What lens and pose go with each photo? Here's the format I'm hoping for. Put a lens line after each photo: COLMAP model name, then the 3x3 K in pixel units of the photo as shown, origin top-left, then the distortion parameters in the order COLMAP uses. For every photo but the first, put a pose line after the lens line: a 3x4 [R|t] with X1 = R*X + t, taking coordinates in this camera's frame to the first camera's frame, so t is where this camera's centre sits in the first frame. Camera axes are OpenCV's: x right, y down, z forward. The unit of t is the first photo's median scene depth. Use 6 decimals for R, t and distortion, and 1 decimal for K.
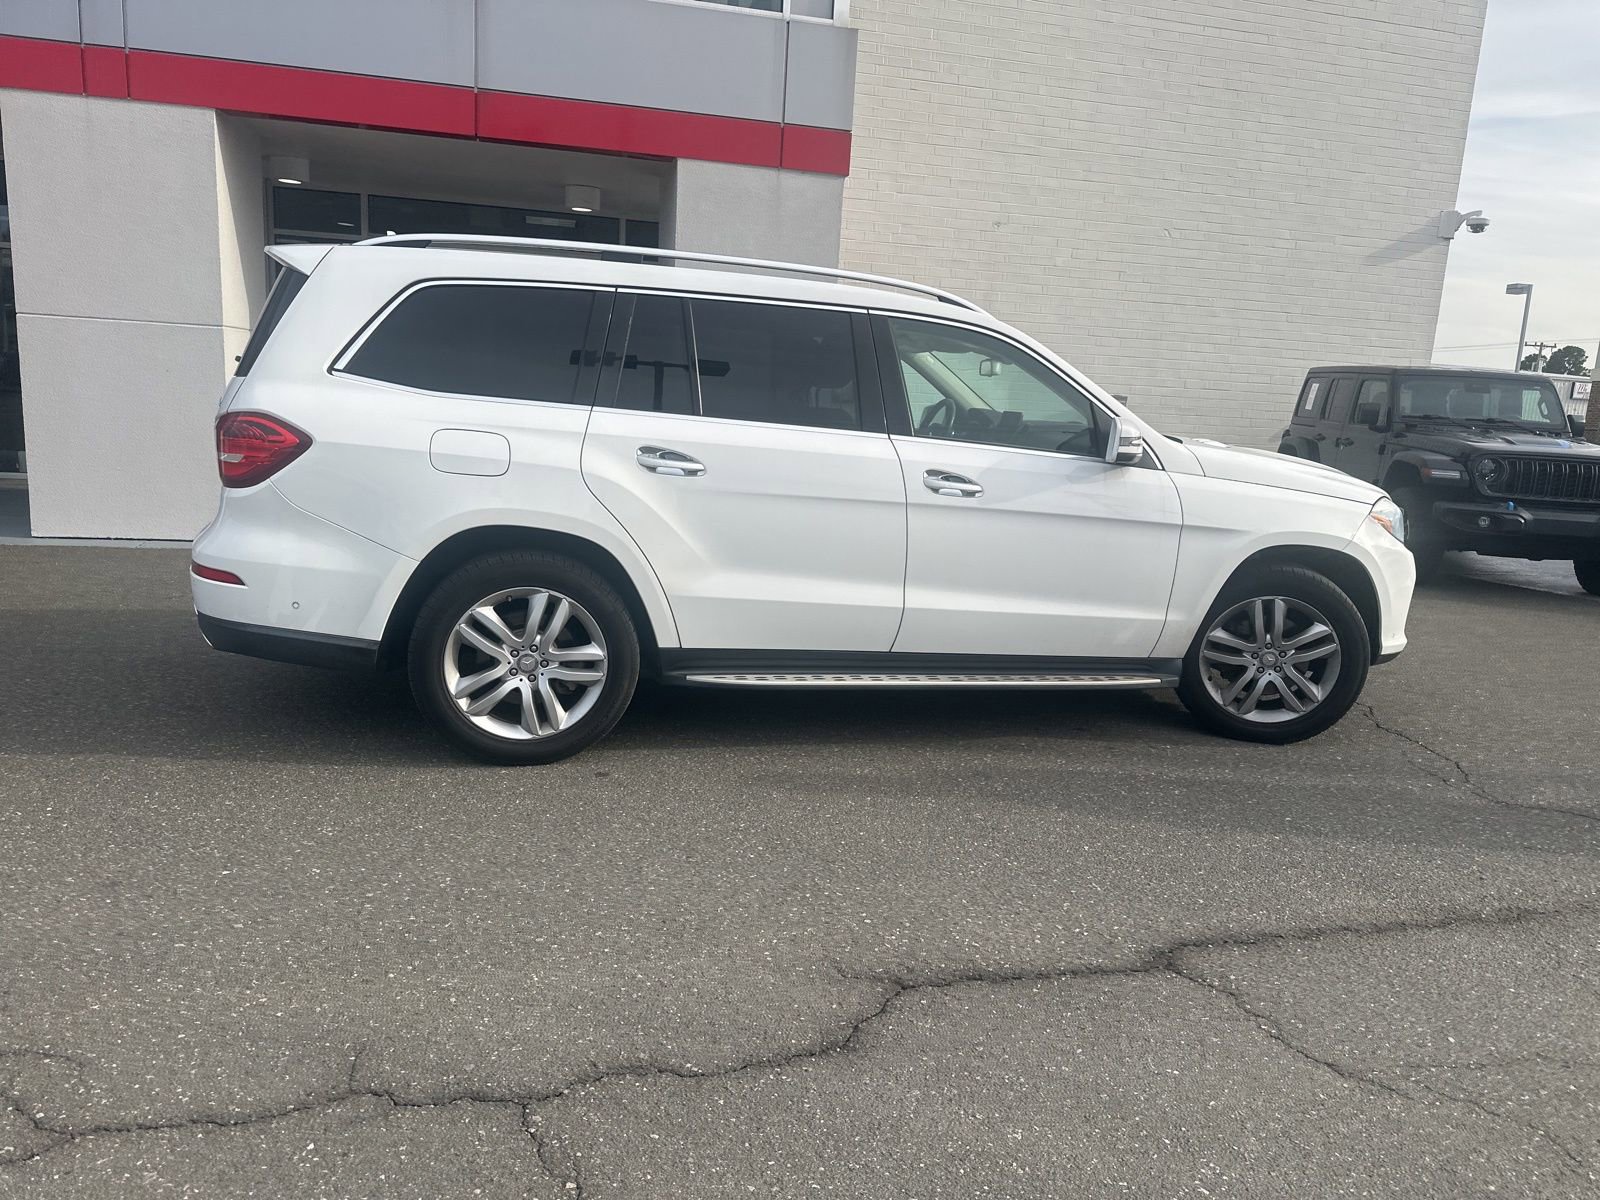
lens RADIAL K [[1128.9, 0, 801.1], [0, 1128.9, 595.9], [0, 0, 1]] dist [0.055968, -0.073343]
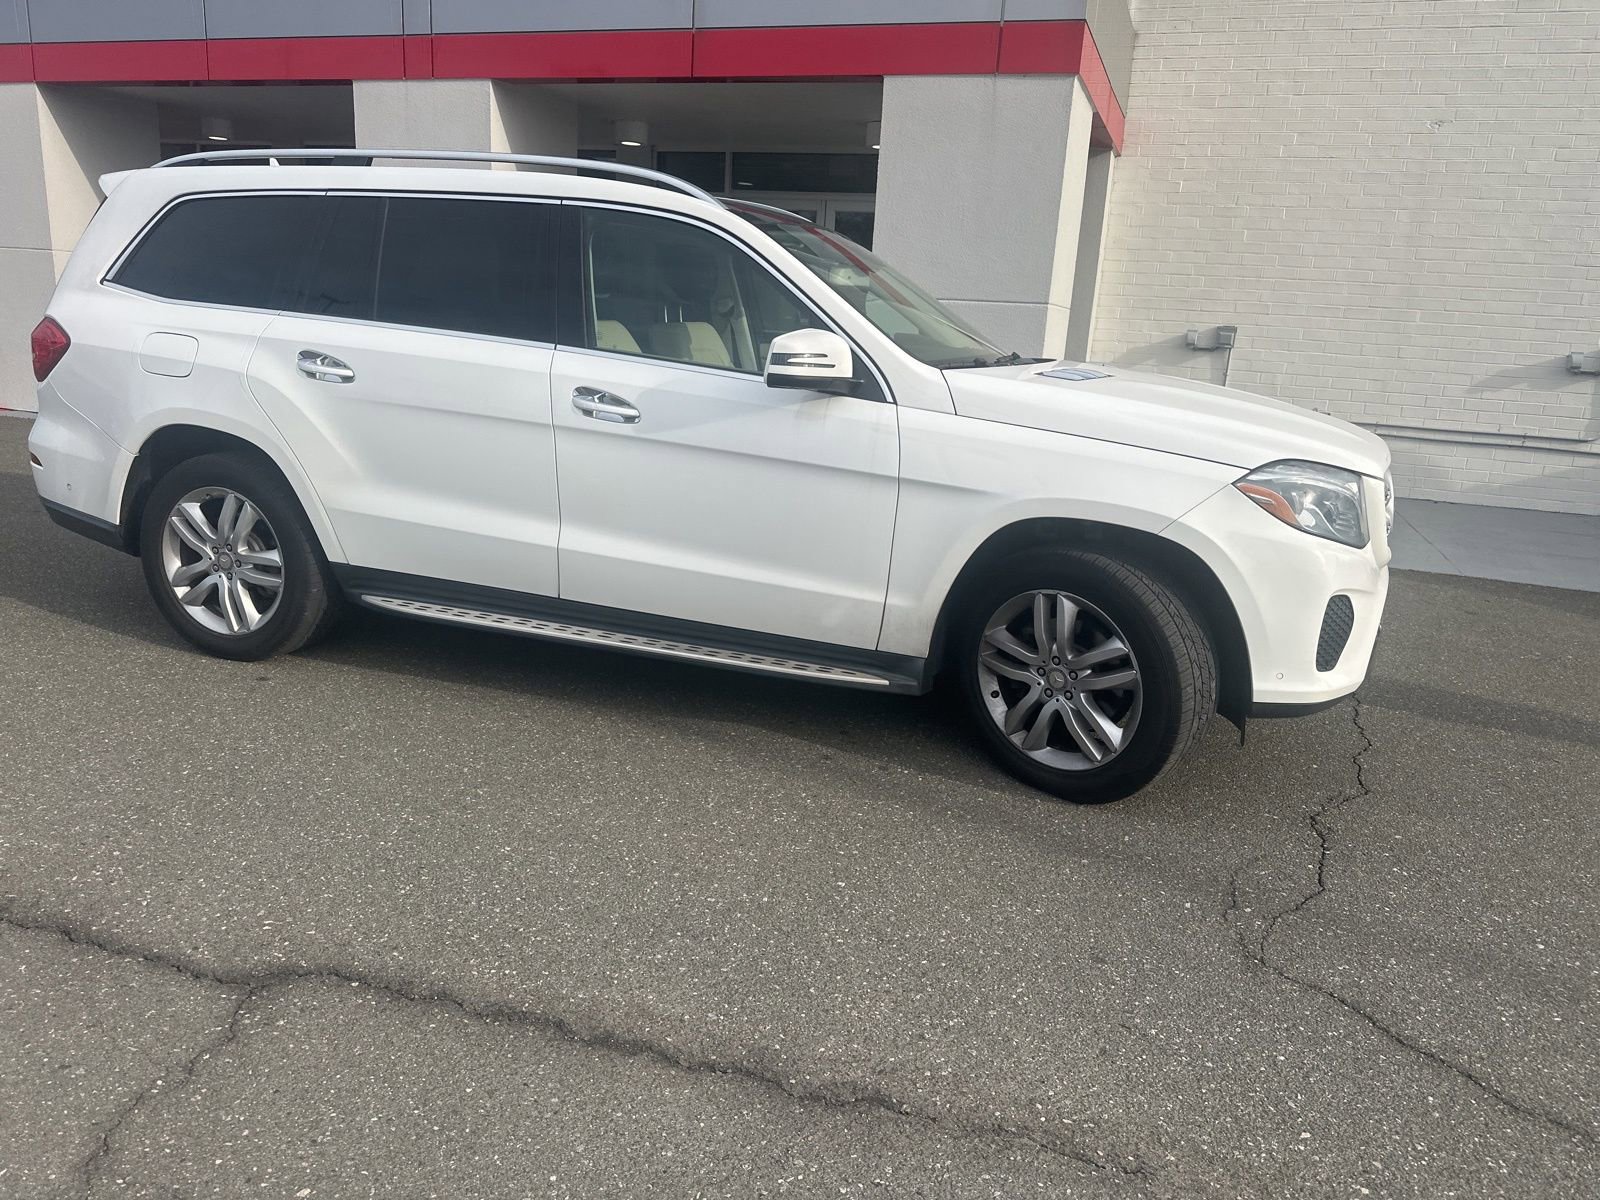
lens RADIAL K [[1128.9, 0, 801.1], [0, 1128.9, 595.9], [0, 0, 1]] dist [0.055968, -0.073343]
pose [[0.849654, 0.116055, -0.514412, 0.717318], [-0.103481, 0.993210, 0.053154, -0.018612], [0.517088, 0.008069, 0.855894, 0.362018]]
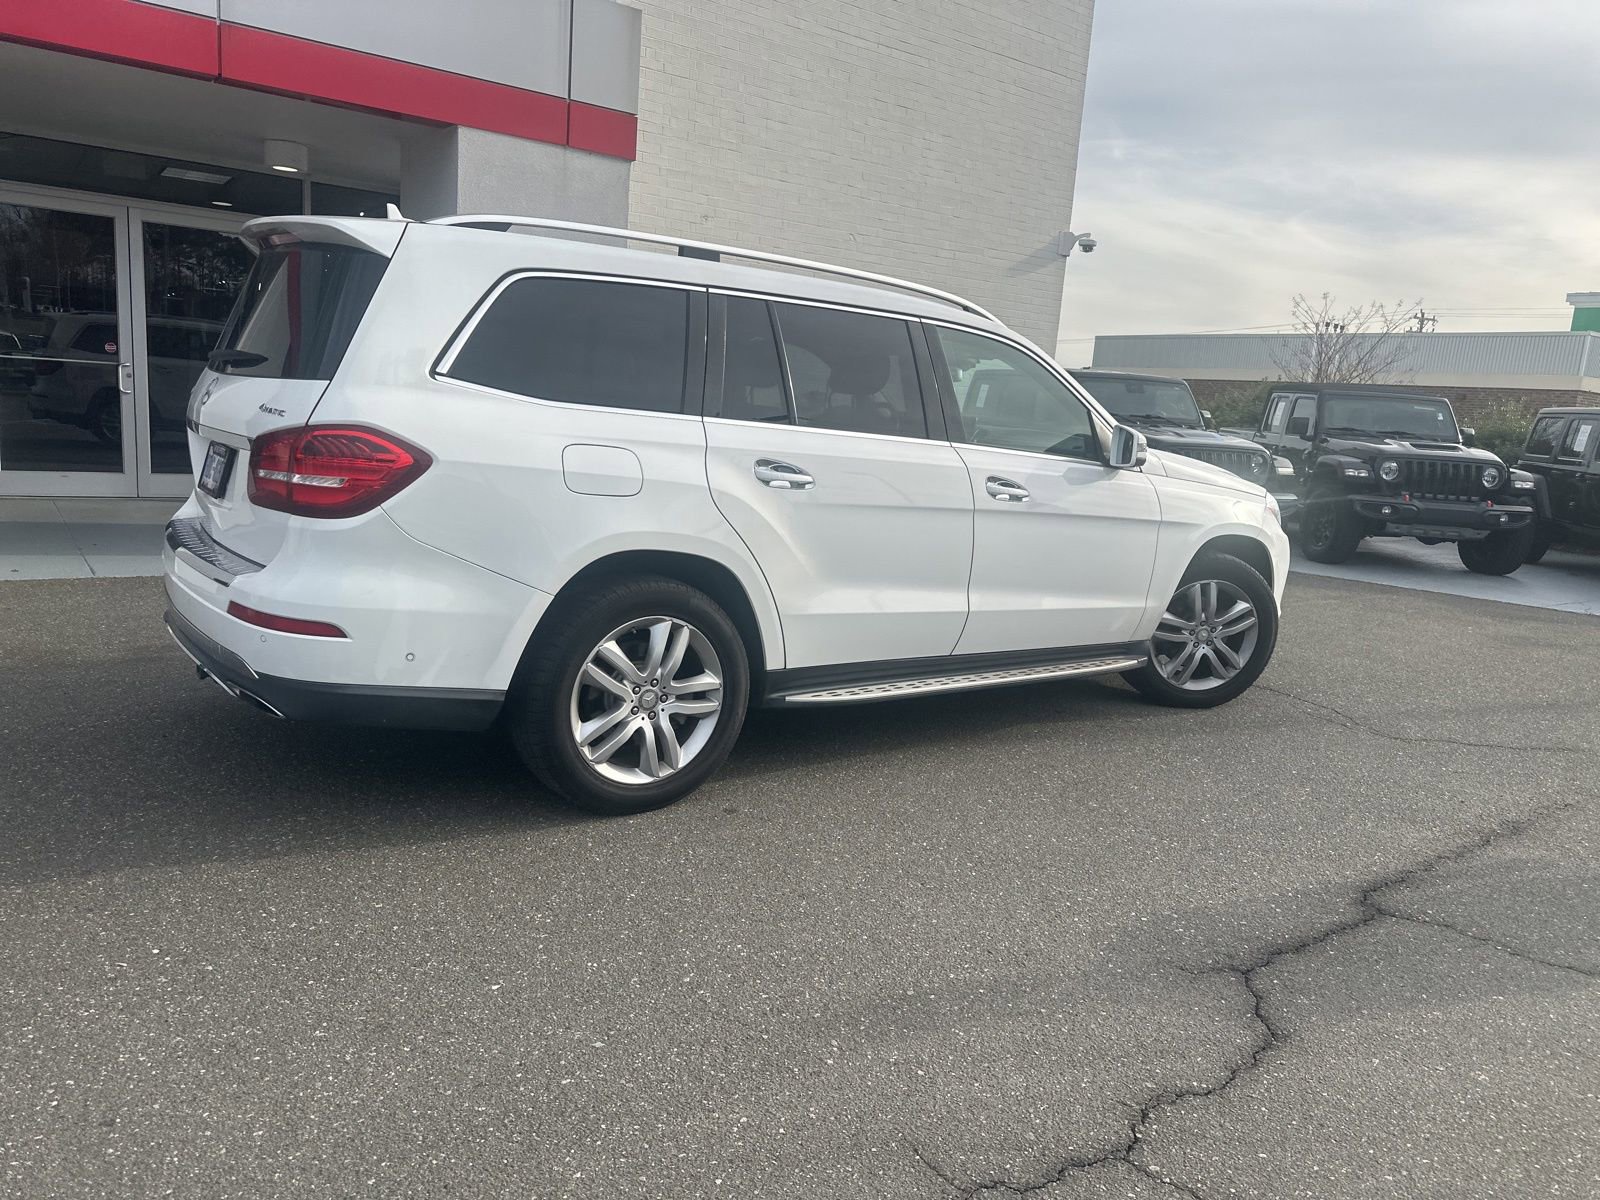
lens RADIAL K [[1128.9, 0, 801.1], [0, 1128.9, 595.9], [0, 0, 1]] dist [0.055968, -0.073343]
pose [[0.923056, -0.058542, 0.380185, -0.448023], [0.053087, 0.998281, 0.024828, -0.037814], [-0.380985, -0.002735, 0.924577, 0.111382]]
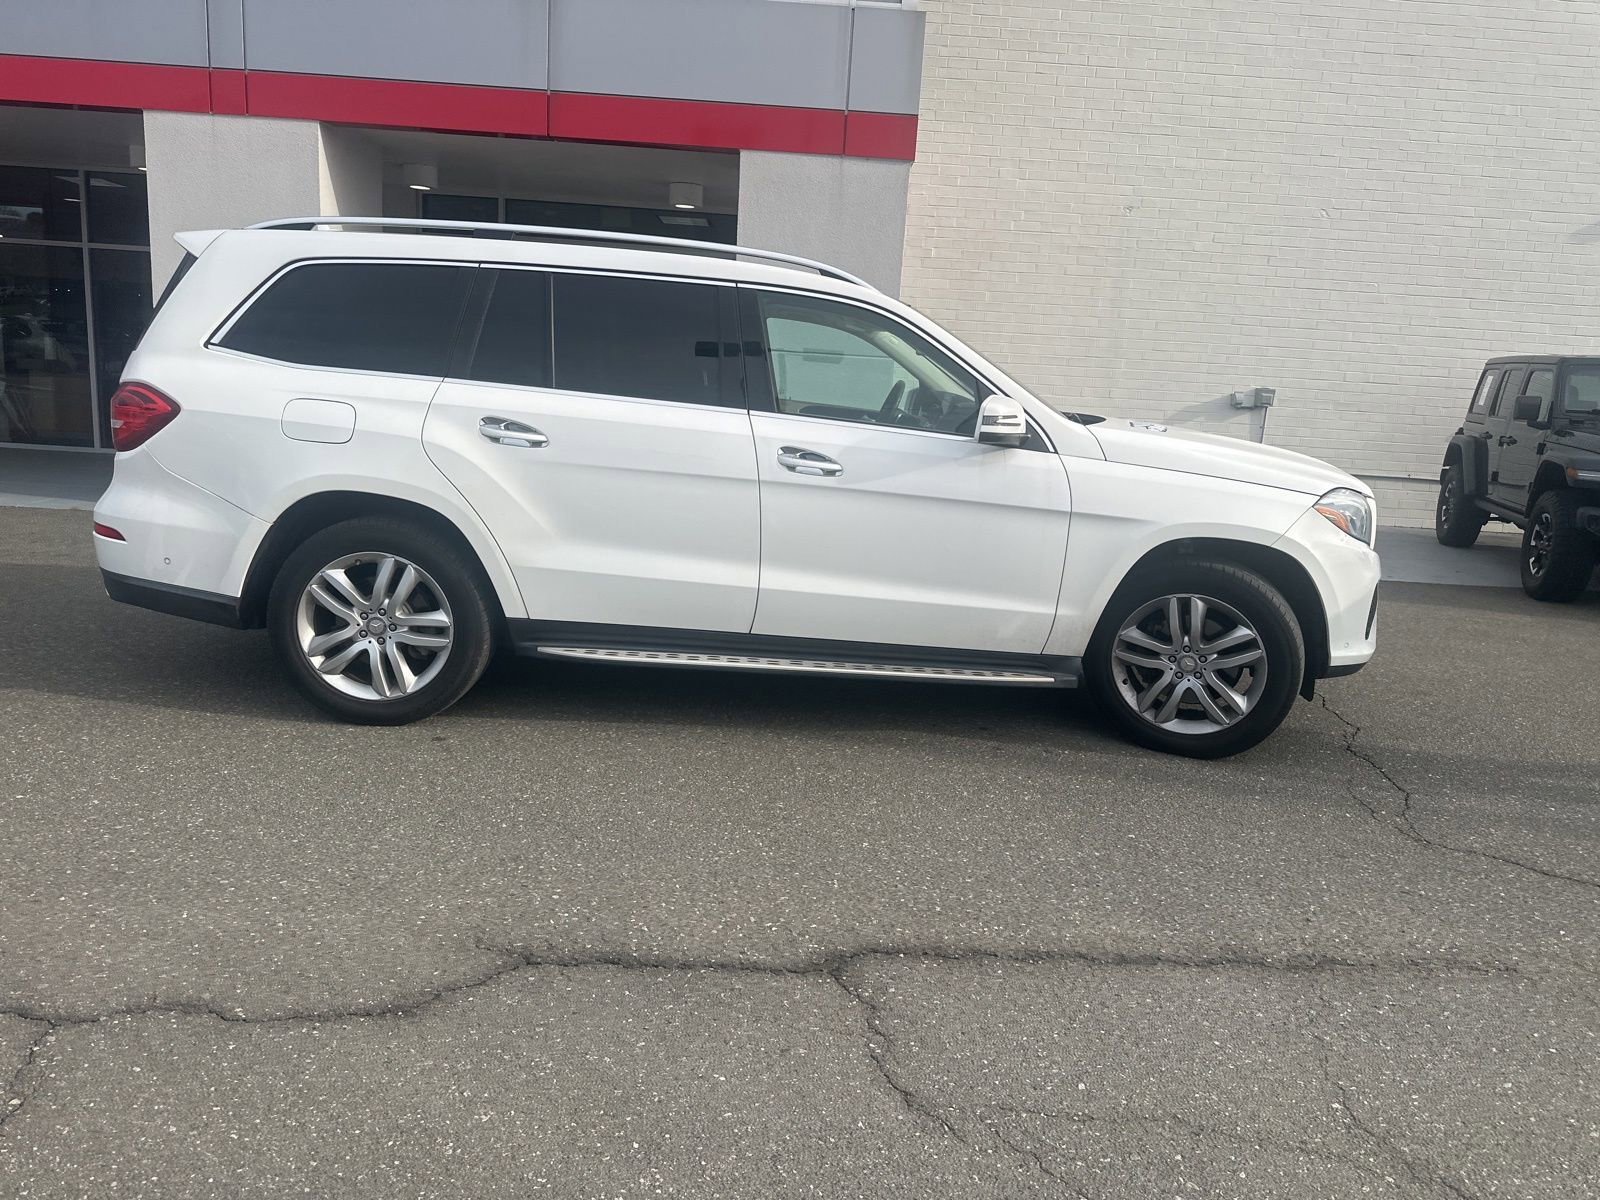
lens RADIAL K [[1131.9, 0, 803.0], [0, 1131.9, 576.1], [0, 0, 1]] dist [0.050166, -0.070670]
pose [[0.978154, 0.035818, -0.204771, 0.335193], [-0.039707, 0.999100, -0.014911, 0.013420], [0.204052, 0.022716, 0.978696, 0.058948]]
